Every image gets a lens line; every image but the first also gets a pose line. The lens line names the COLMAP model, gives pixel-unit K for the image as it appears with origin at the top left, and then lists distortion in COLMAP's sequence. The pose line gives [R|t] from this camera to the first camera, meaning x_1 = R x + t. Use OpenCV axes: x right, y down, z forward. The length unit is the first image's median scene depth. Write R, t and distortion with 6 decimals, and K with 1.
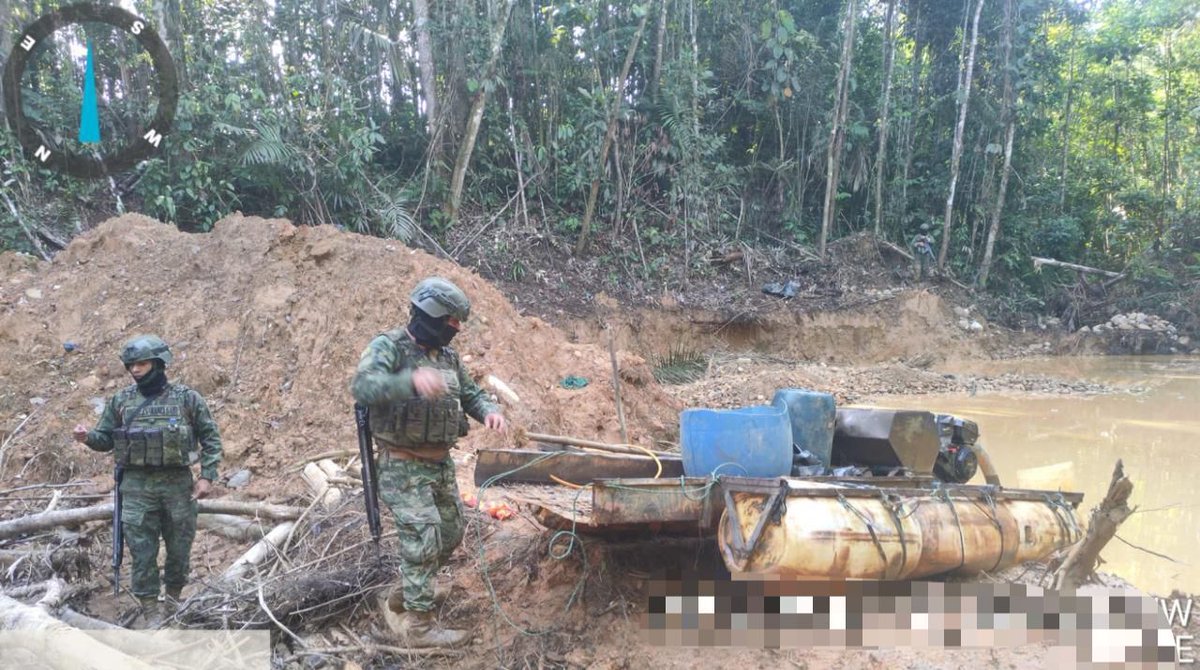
lens RADIAL K [[916.9, 0, 598.4], [0, 916.9, 457.8], [0, 0, 1]] dist [0.062024, -0.050513]
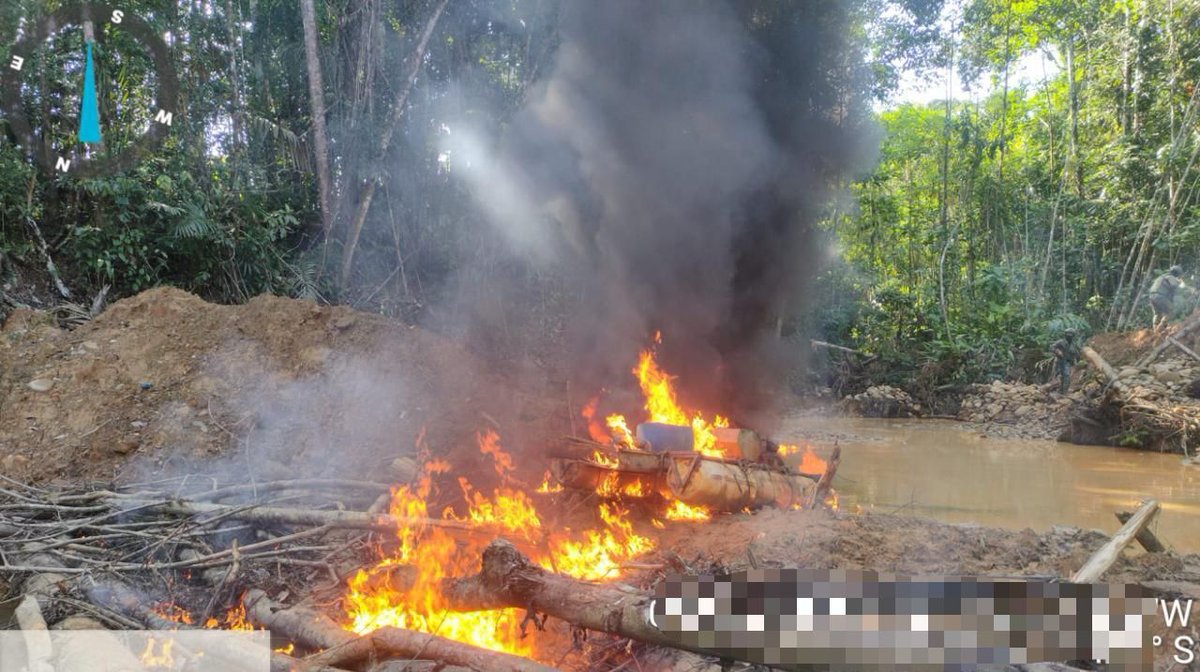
lens RADIAL K [[916.9, 0, 598.4], [0, 916.9, 458.8], [0, 0, 1]] dist [0.062024, -0.050513]
pose [[0.979001, 0.010980, 0.203558, -0.092579], [0.002309, 0.997887, -0.064930, 0.035494], [-0.203840, 0.064036, 0.976908, -0.209940]]
